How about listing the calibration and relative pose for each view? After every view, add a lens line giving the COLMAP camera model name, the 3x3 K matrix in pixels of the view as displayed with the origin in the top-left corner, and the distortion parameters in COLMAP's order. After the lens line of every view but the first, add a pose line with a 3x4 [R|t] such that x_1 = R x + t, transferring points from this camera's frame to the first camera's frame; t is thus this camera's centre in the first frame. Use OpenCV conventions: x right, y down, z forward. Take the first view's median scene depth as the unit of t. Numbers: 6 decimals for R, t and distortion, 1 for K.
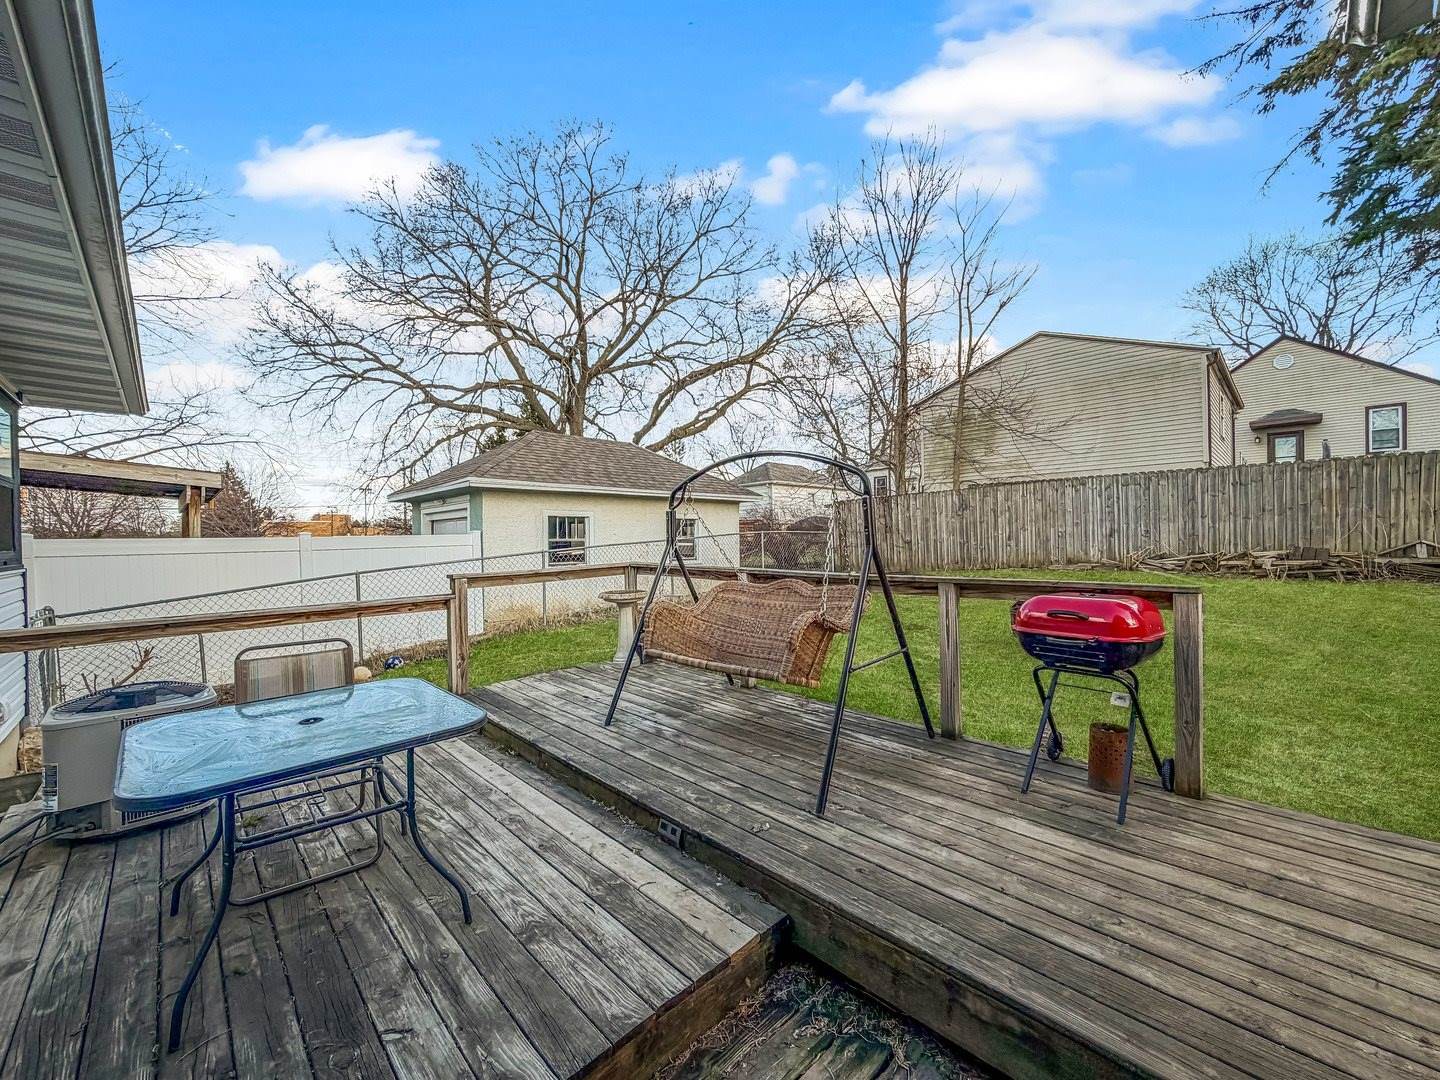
lens RADIAL K [[575.3, 0, 718.7], [0, 575.3, 540.3], [0, 0, 1]] dist [0.000745, 0.000167]
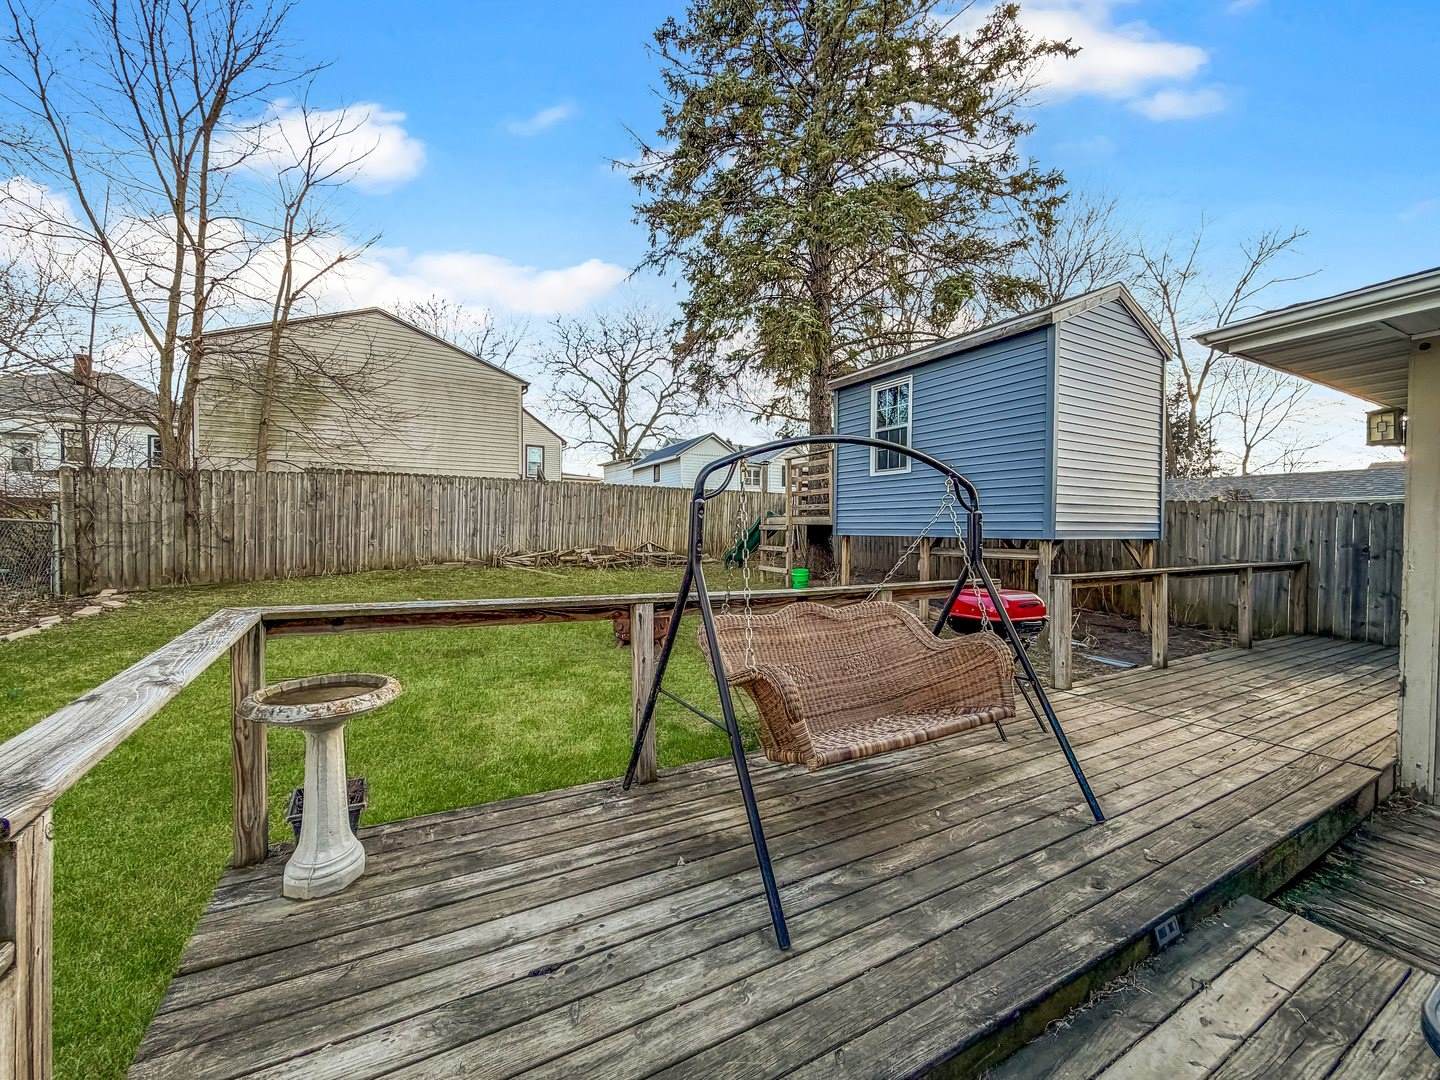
lens RADIAL K [[575.3, 0, 718.8], [0, 575.3, 539.5], [0, 0, 1]] dist [0.000745, 0.000167]
pose [[0.252711, 0.003252, 0.967536, -0.536450], [-0.012433, 0.999923, -0.000113, -0.013982], [-0.967462, -0.012001, 0.252732, 0.746355]]
